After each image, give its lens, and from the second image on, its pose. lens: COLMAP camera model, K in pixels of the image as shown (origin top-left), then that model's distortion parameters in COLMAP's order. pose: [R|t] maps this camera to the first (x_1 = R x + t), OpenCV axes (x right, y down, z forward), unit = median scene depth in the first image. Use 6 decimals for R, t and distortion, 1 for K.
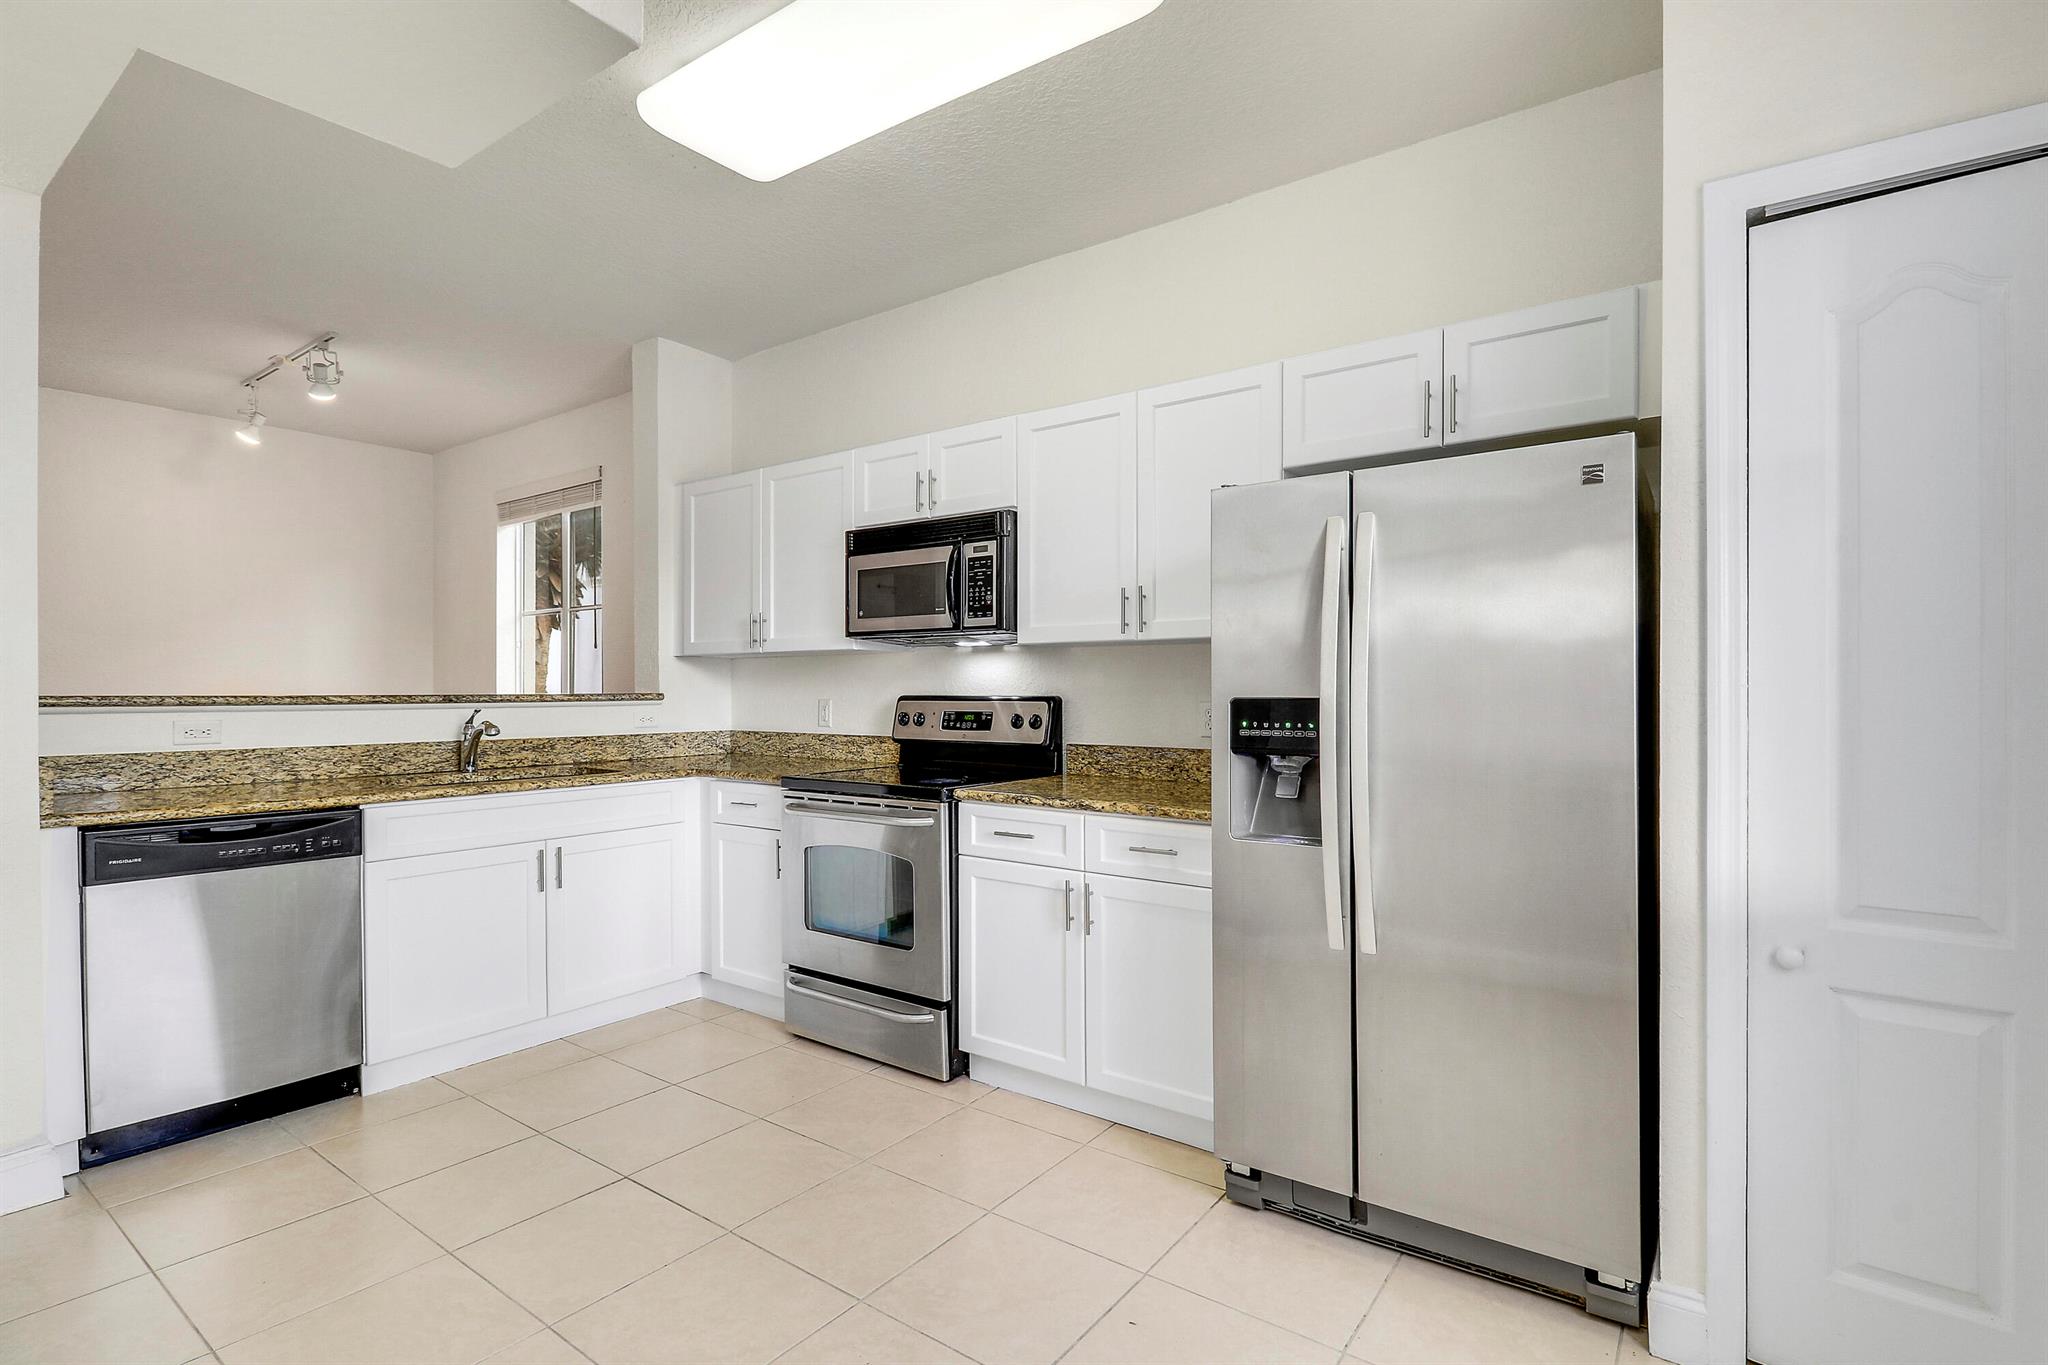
lens RADIAL K [[970.5, 0, 1038.1], [0, 970.5, 691.2], [0, 0, 1]] dist [0.003976, -0.006608]
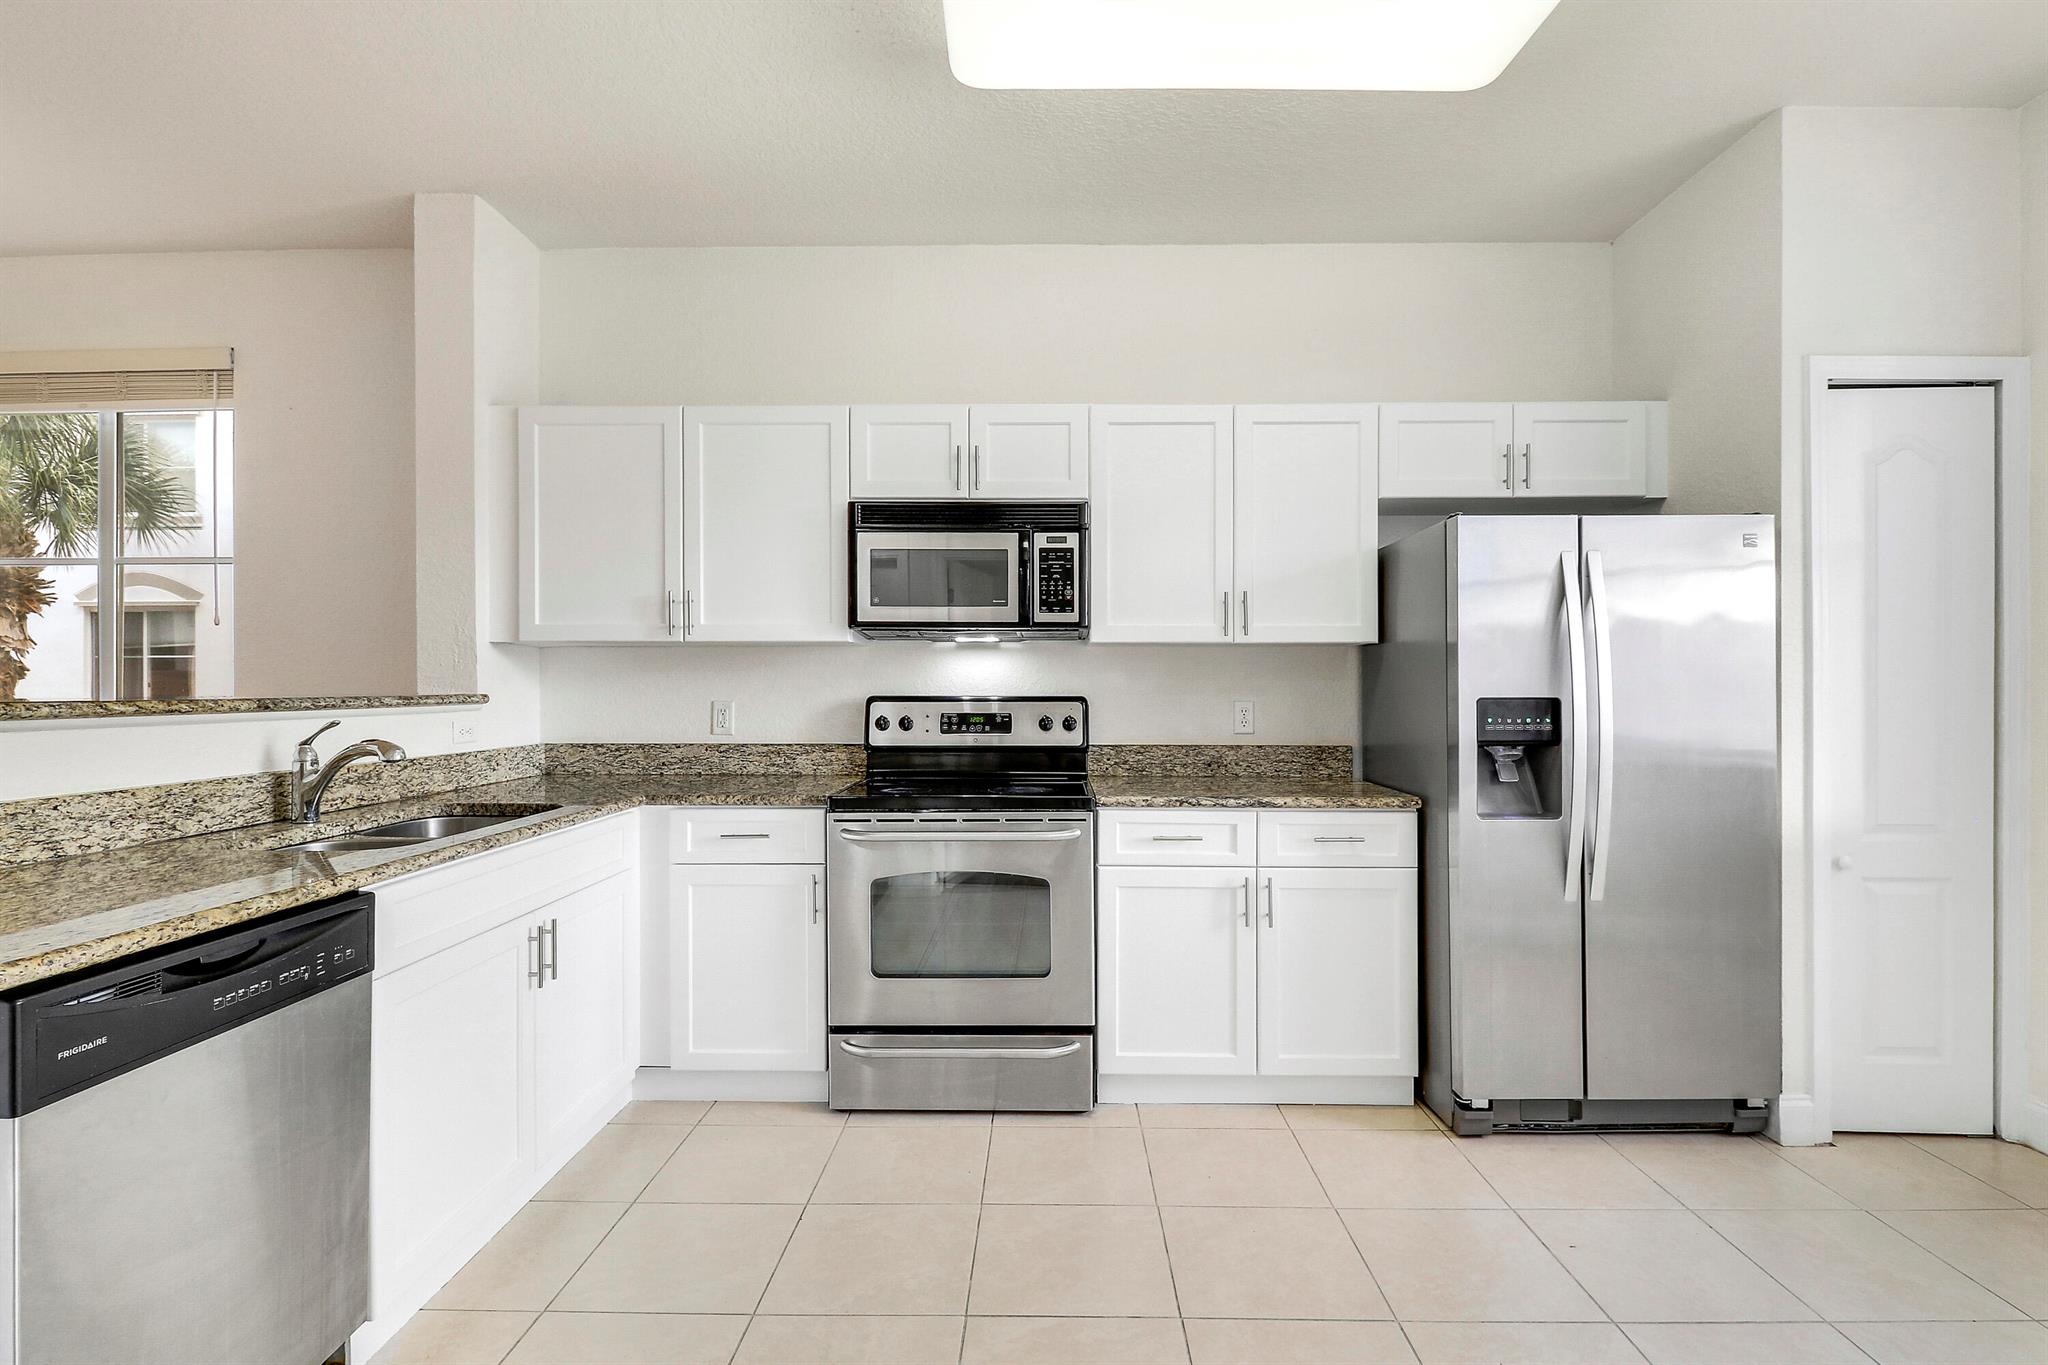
lens RADIAL K [[970.5, 0, 1029.8], [0, 970.5, 683.0], [0, 0, 1]] dist [0.003976, -0.006608]
pose [[0.817744, 0.003531, 0.575571, -0.621659], [-0.000246, 0.999983, -0.005785, -0.002703], [-0.575582, 0.004589, 0.817731, 0.247652]]
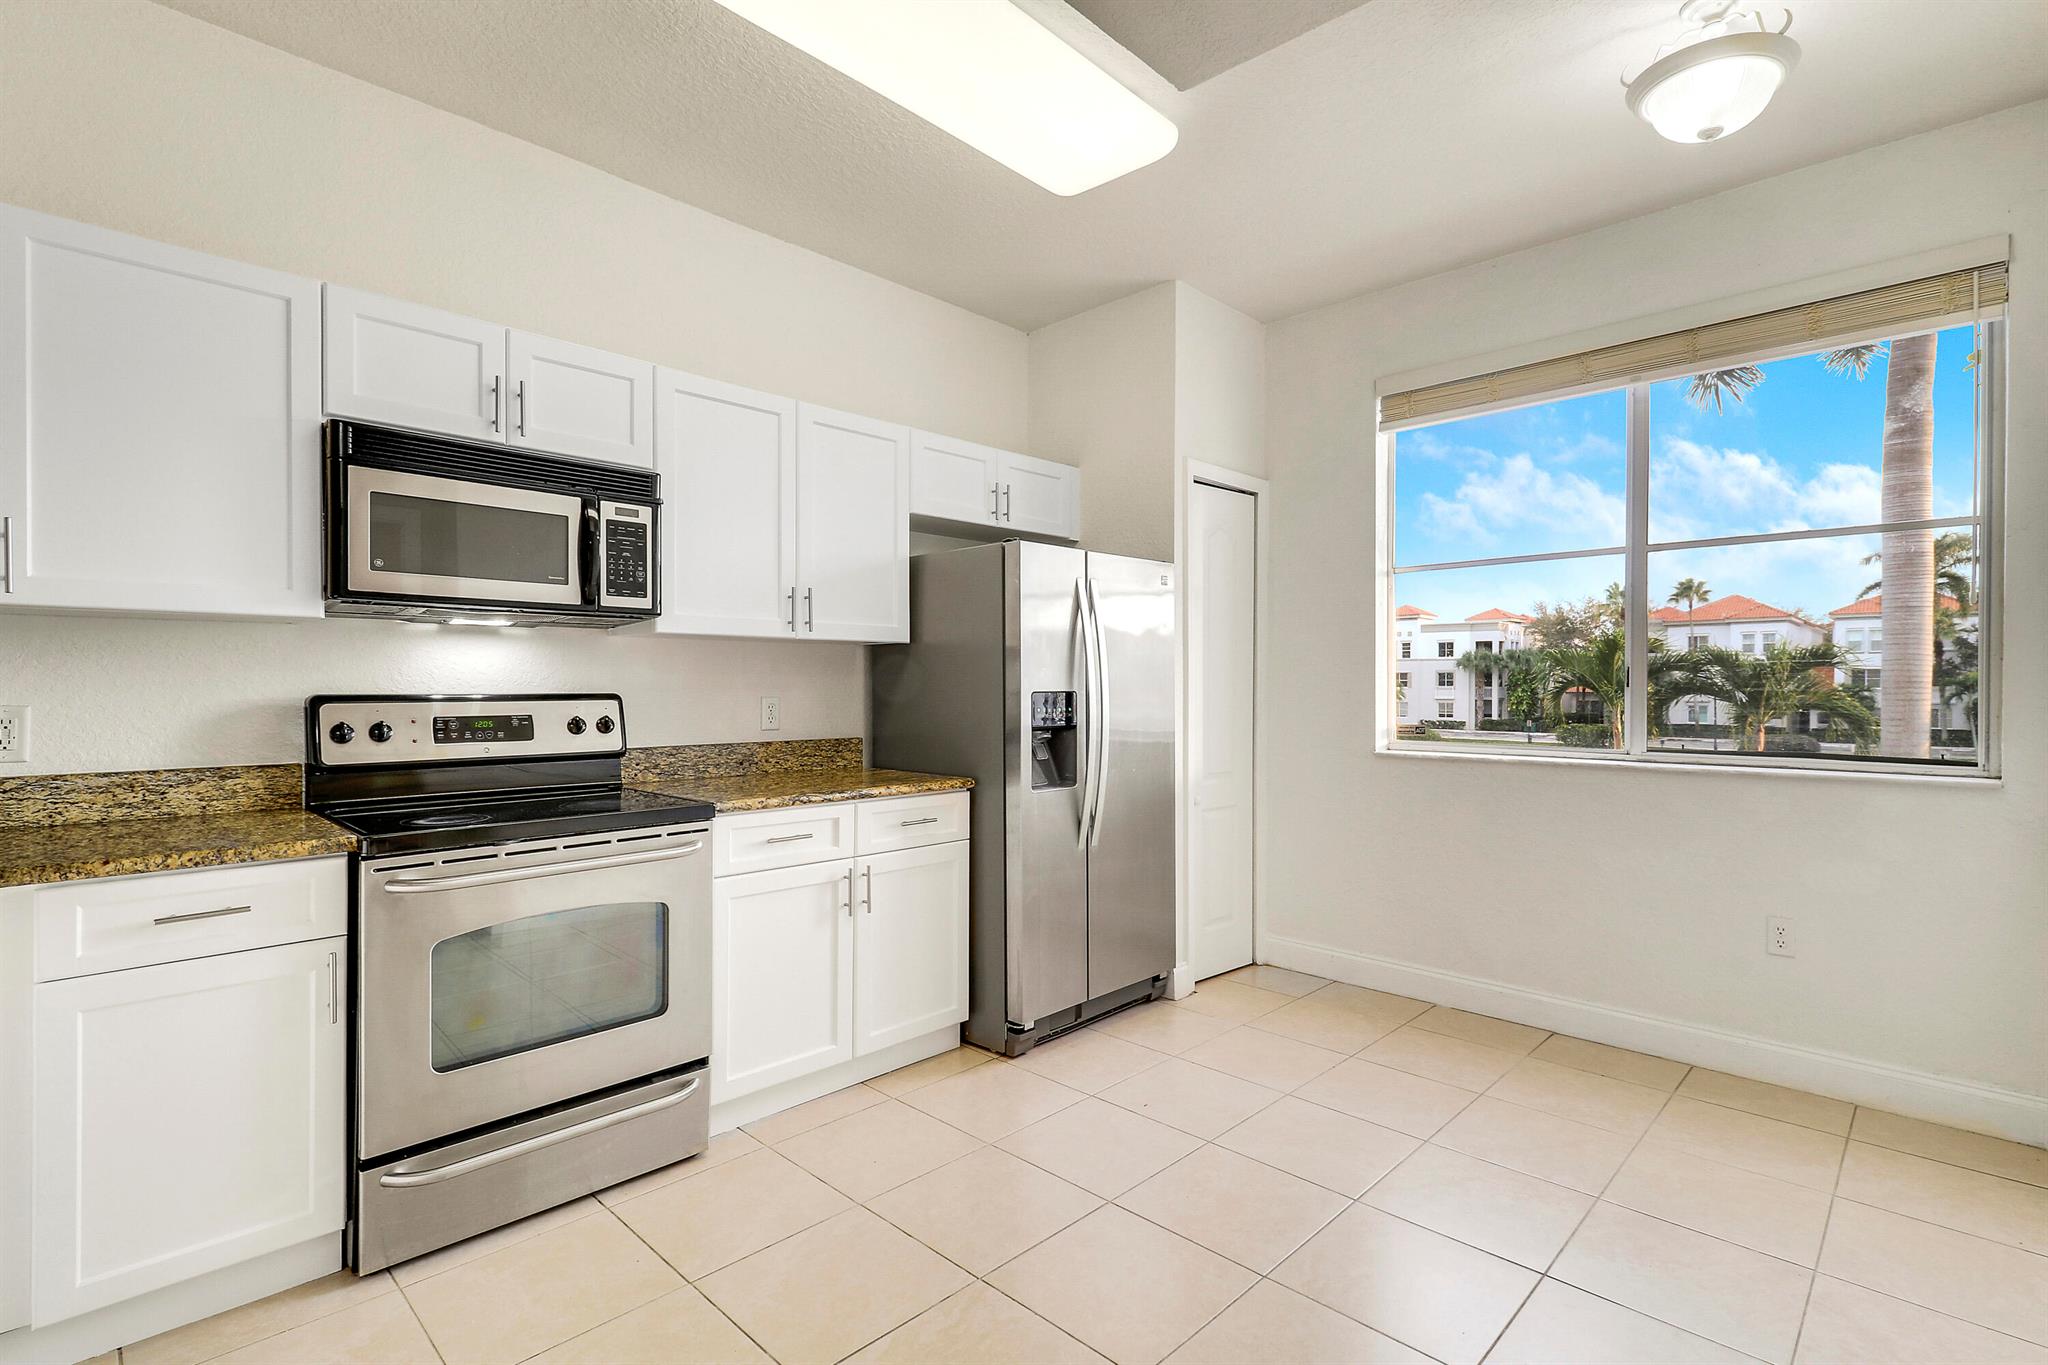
lens RADIAL K [[970.5, 0, 1042.3], [0, 970.5, 681.3], [0, 0, 1]] dist [0.003976, -0.006608]
pose [[0.127502, 0.003418, 0.991832, -0.821040], [0.000206, 0.999994, -0.003473, -0.002535], [-0.991838, 0.000647, 0.127501, 0.552548]]
